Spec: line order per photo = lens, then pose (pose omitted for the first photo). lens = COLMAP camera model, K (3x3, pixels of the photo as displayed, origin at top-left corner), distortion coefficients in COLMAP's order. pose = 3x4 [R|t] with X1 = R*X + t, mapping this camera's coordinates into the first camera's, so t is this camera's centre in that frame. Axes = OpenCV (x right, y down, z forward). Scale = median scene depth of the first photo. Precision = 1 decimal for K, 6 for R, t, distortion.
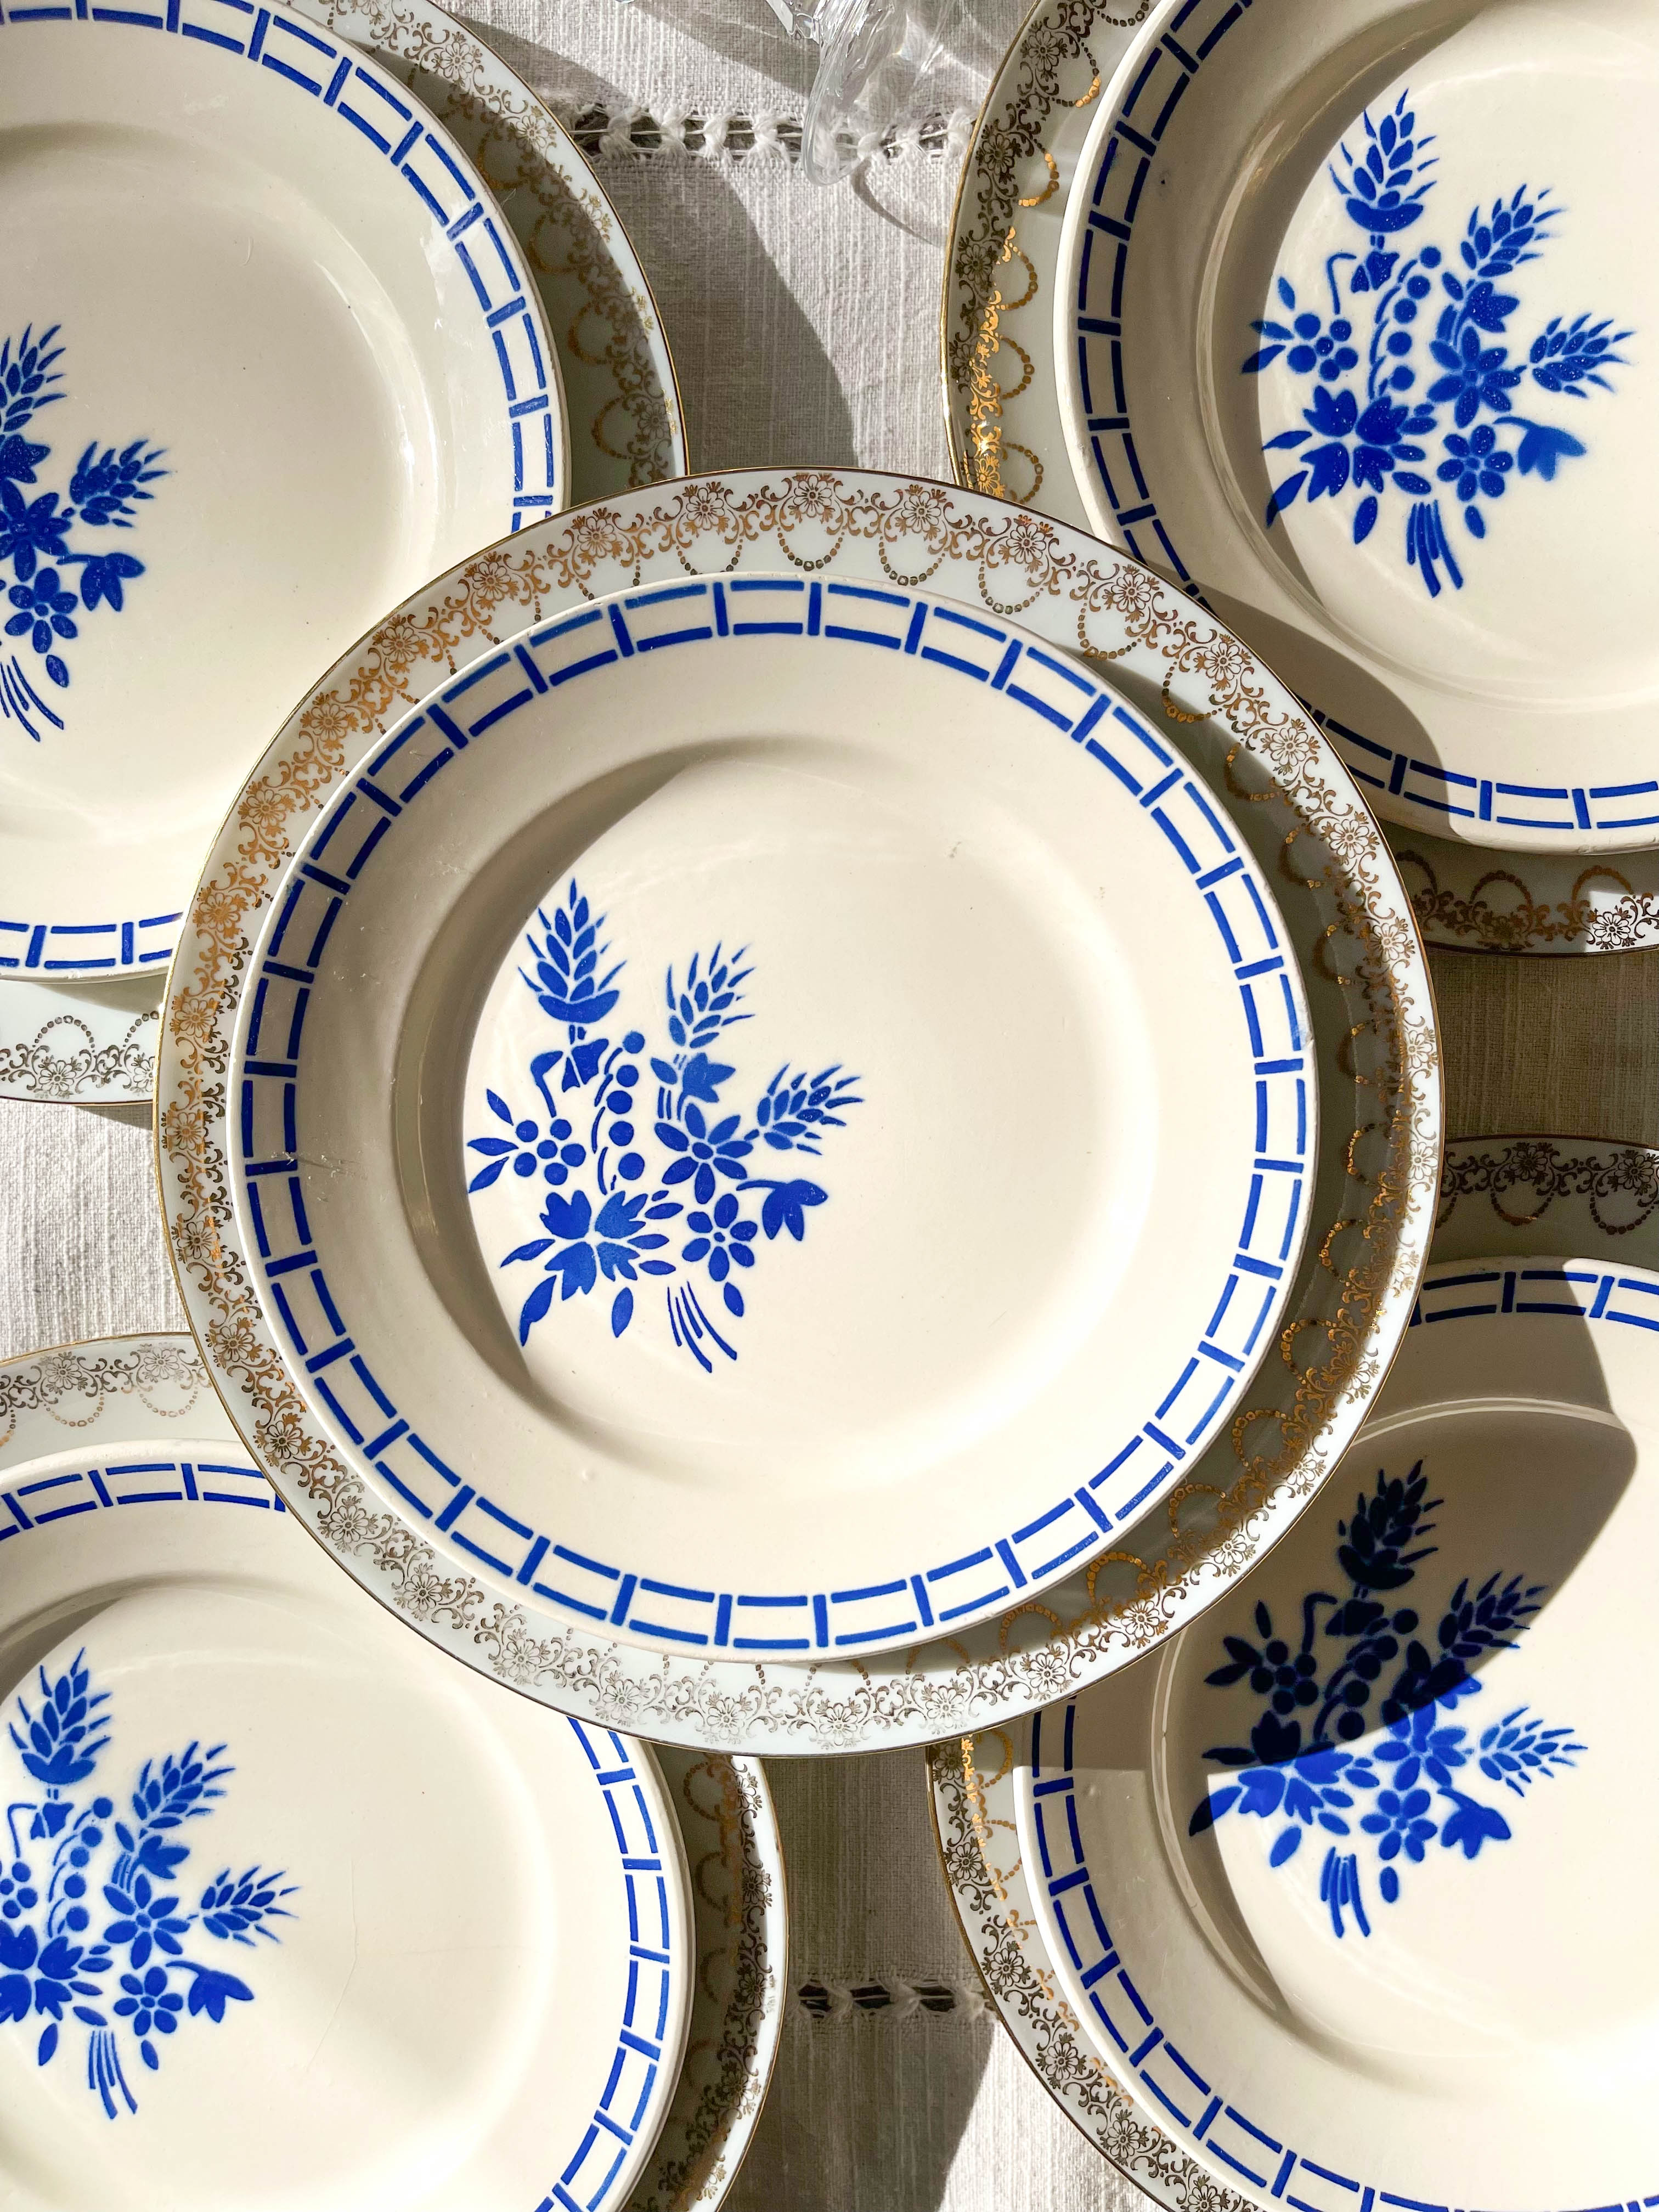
lens RADIAL K [[1616.3, 0, 856.0], [0, 1616.3, 1123.6], [0, 0, 1]] dist [-0.001615, -0.003624]
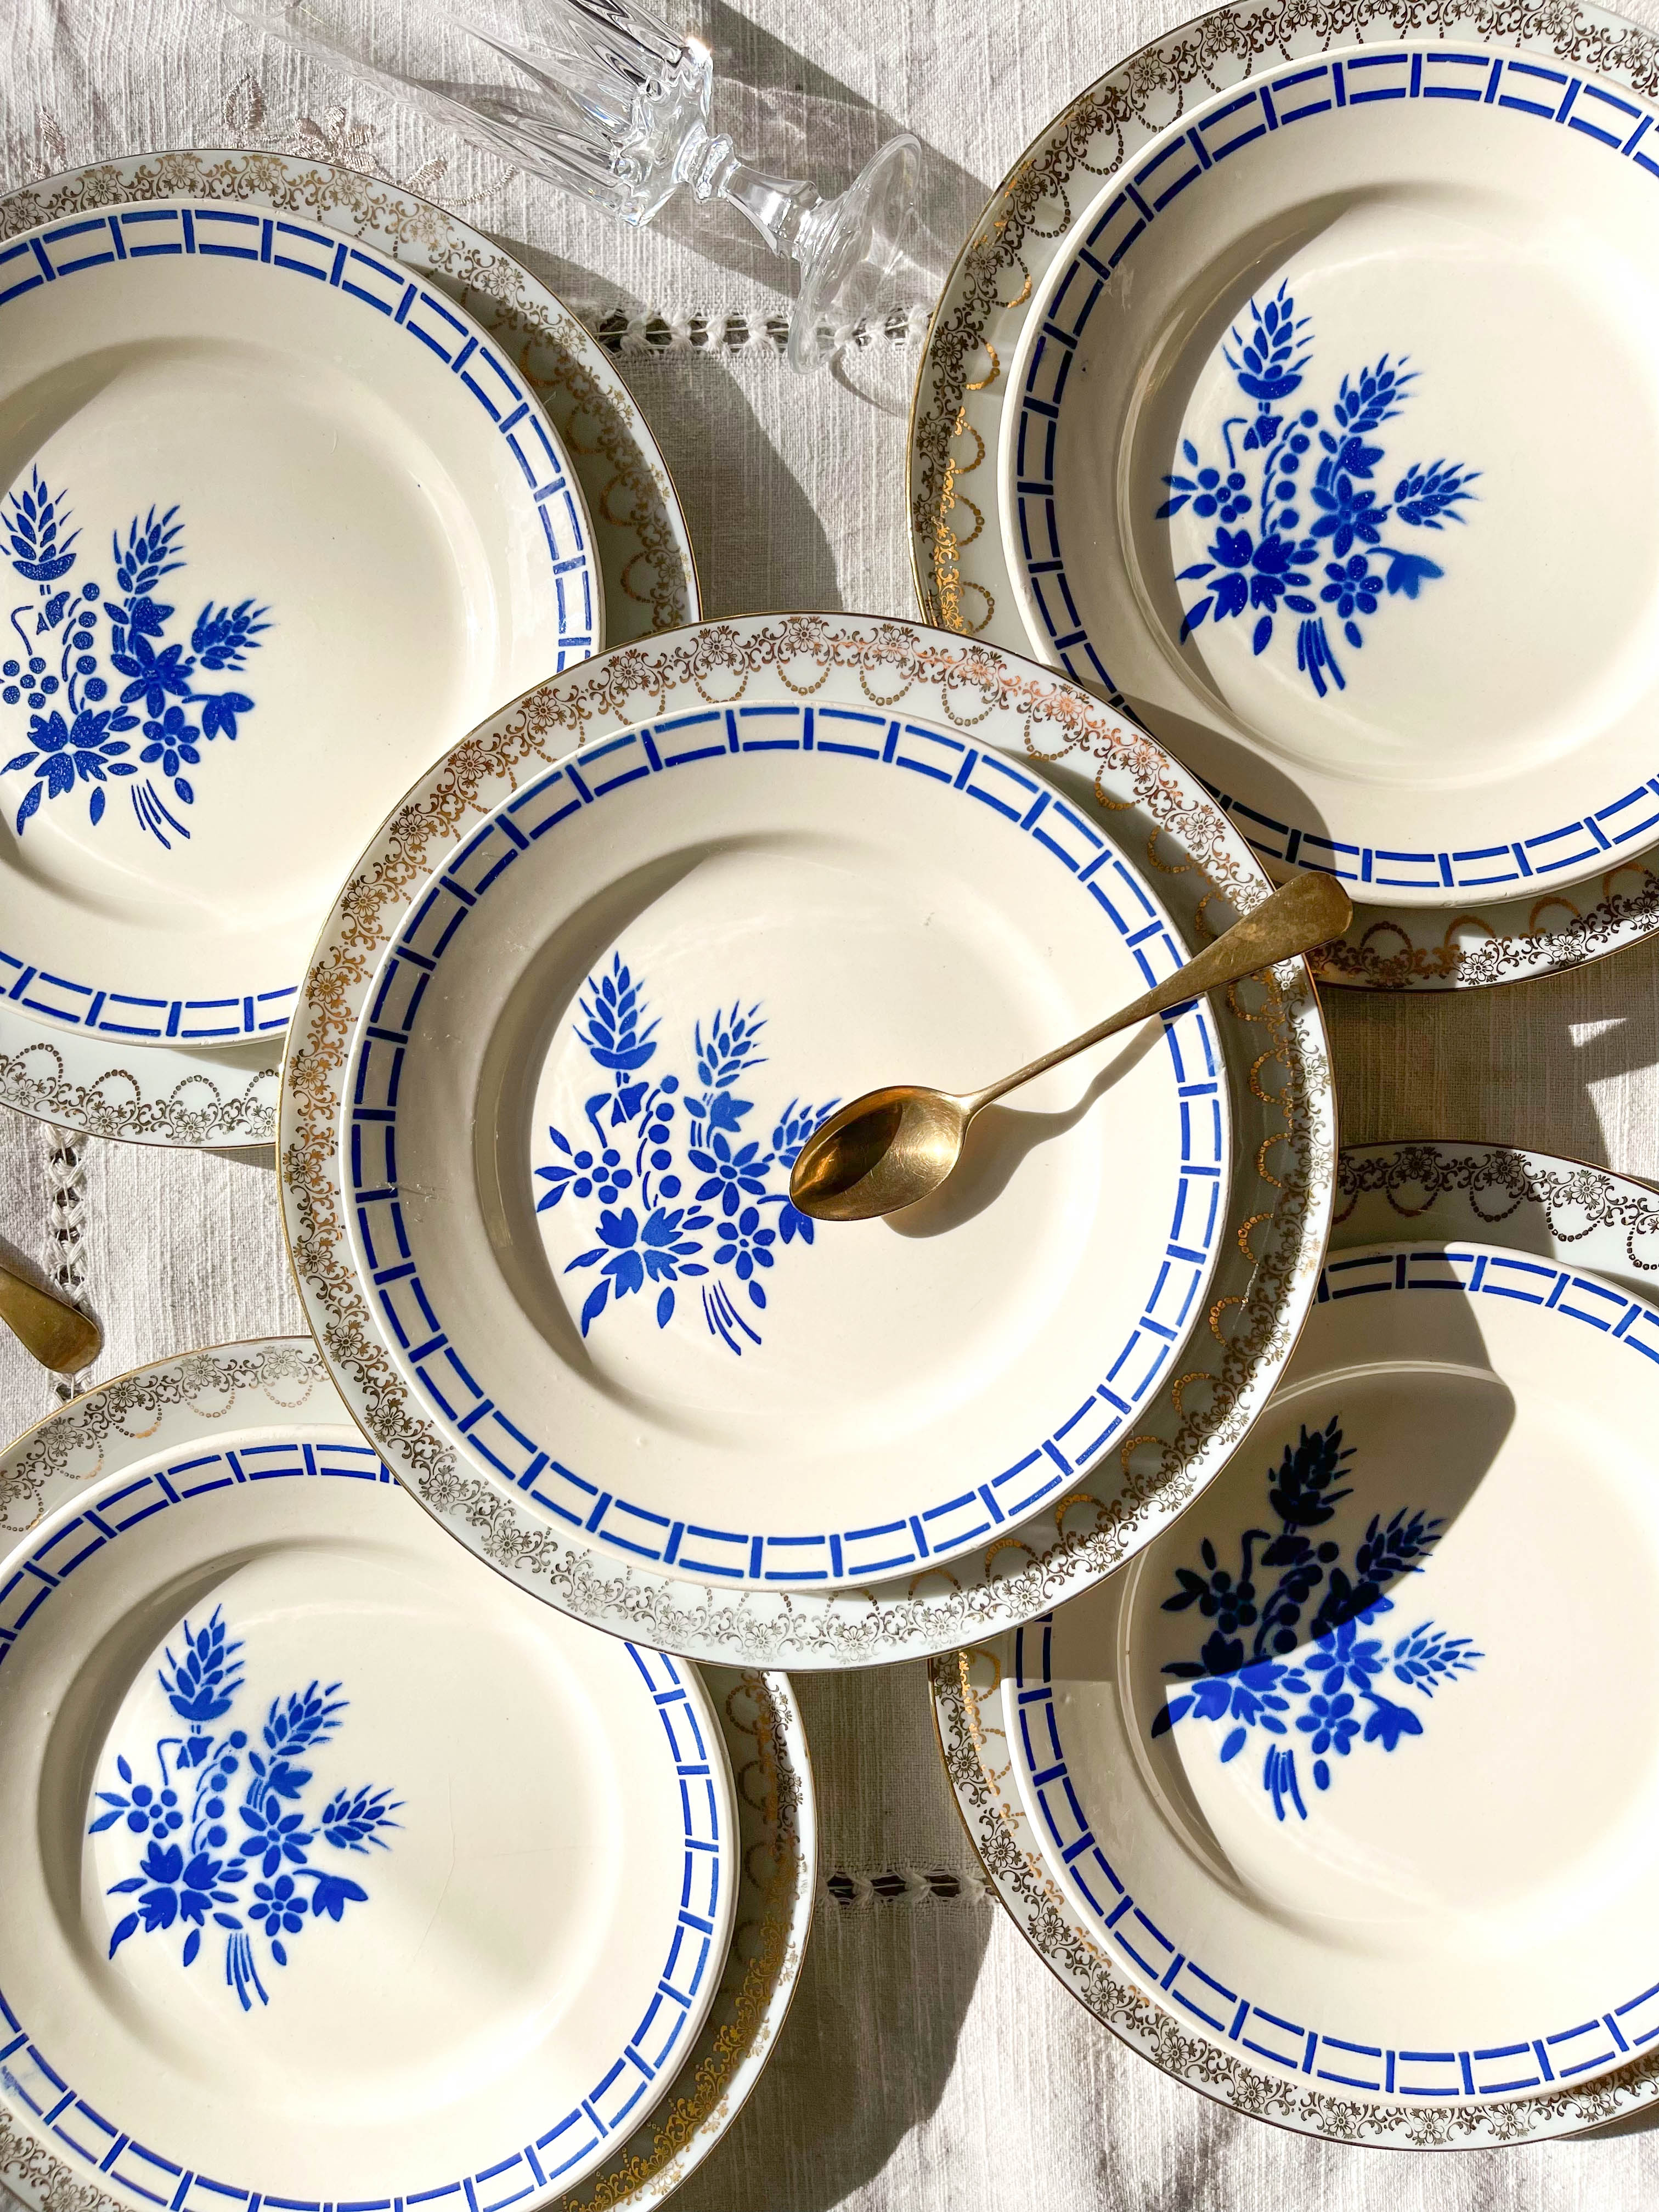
lens RADIAL K [[1616.3, 0, 858.8], [0, 1616.3, 1124.5], [0, 0, 1]] dist [-0.001615, -0.003624]
pose [[0.999590, -0.027930, -0.006374, 0.011219], [0.027801, 0.999424, -0.019449, 0.007031], [0.006914, 0.019264, 0.999791, -0.206644]]
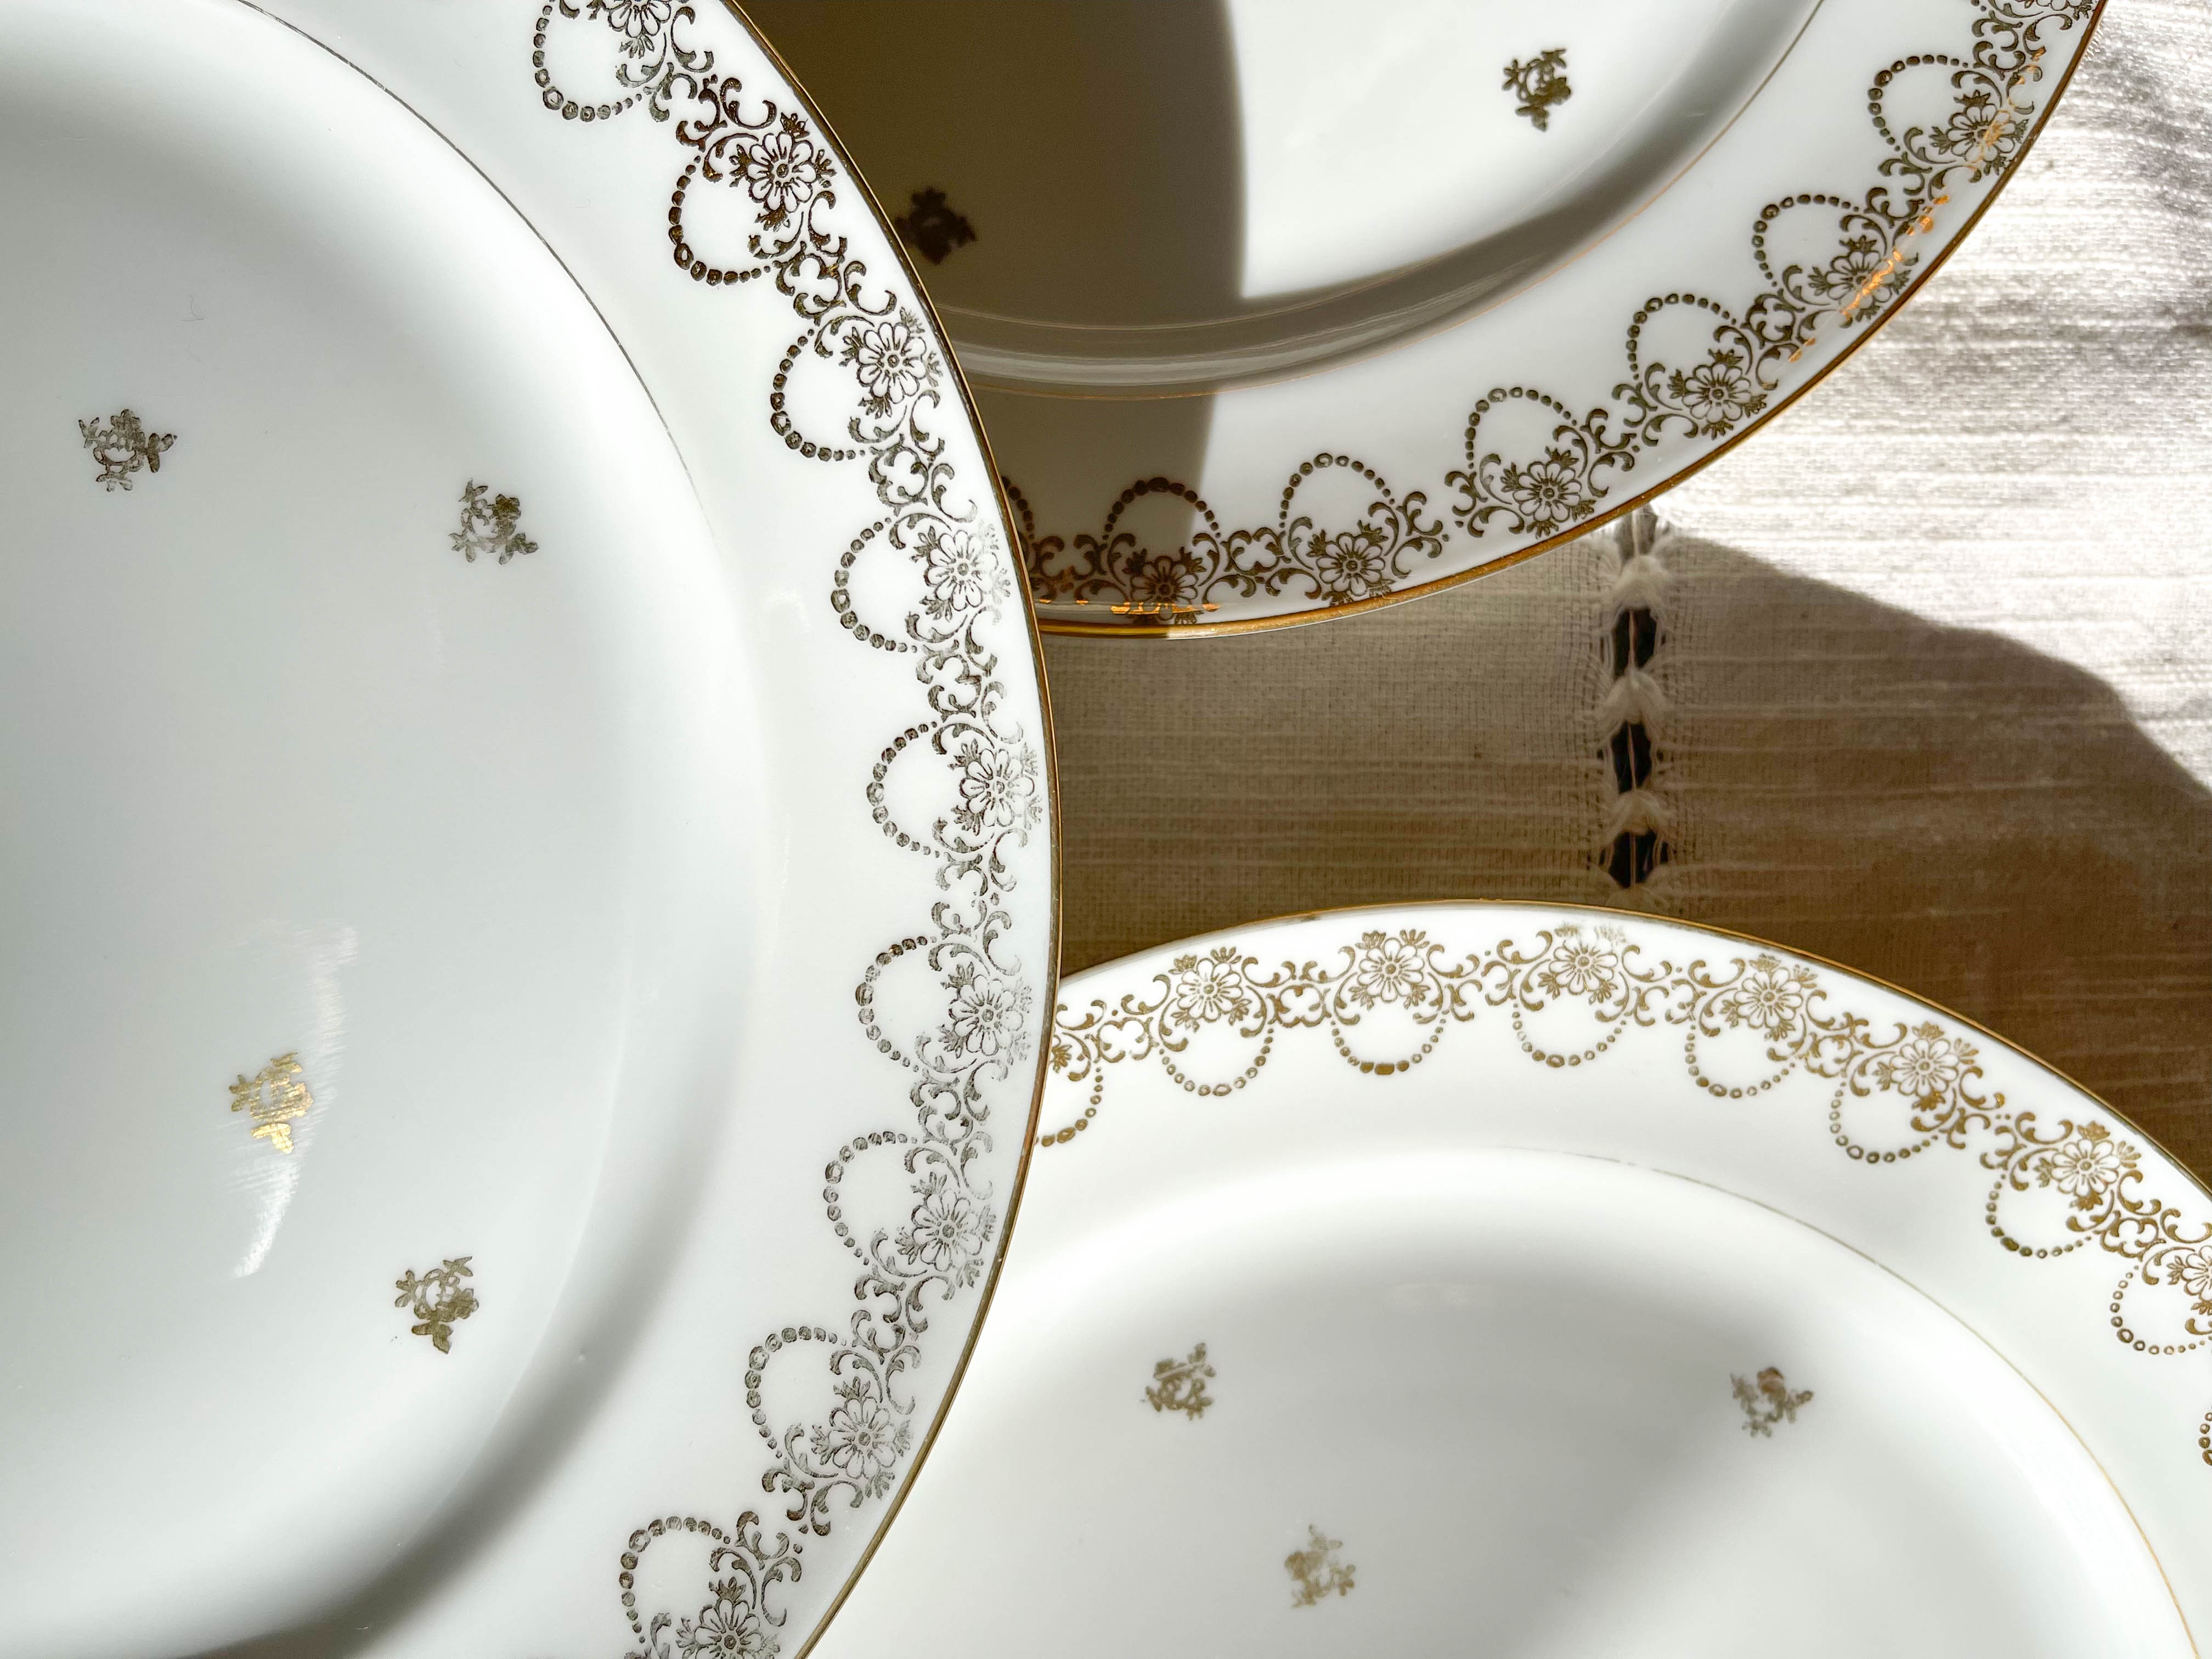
lens RADIAL K [[1616.3, 0, 1157.0], [0, 1616.3, 815.6], [0, 0, 1]] dist [-0.001615, -0.003624]
pose [[0.008875, -0.999341, 0.035188, -0.034718], [0.999303, 0.010139, 0.035914, 0.384289], [-0.036247, 0.034845, 0.998735, 0.484920]]
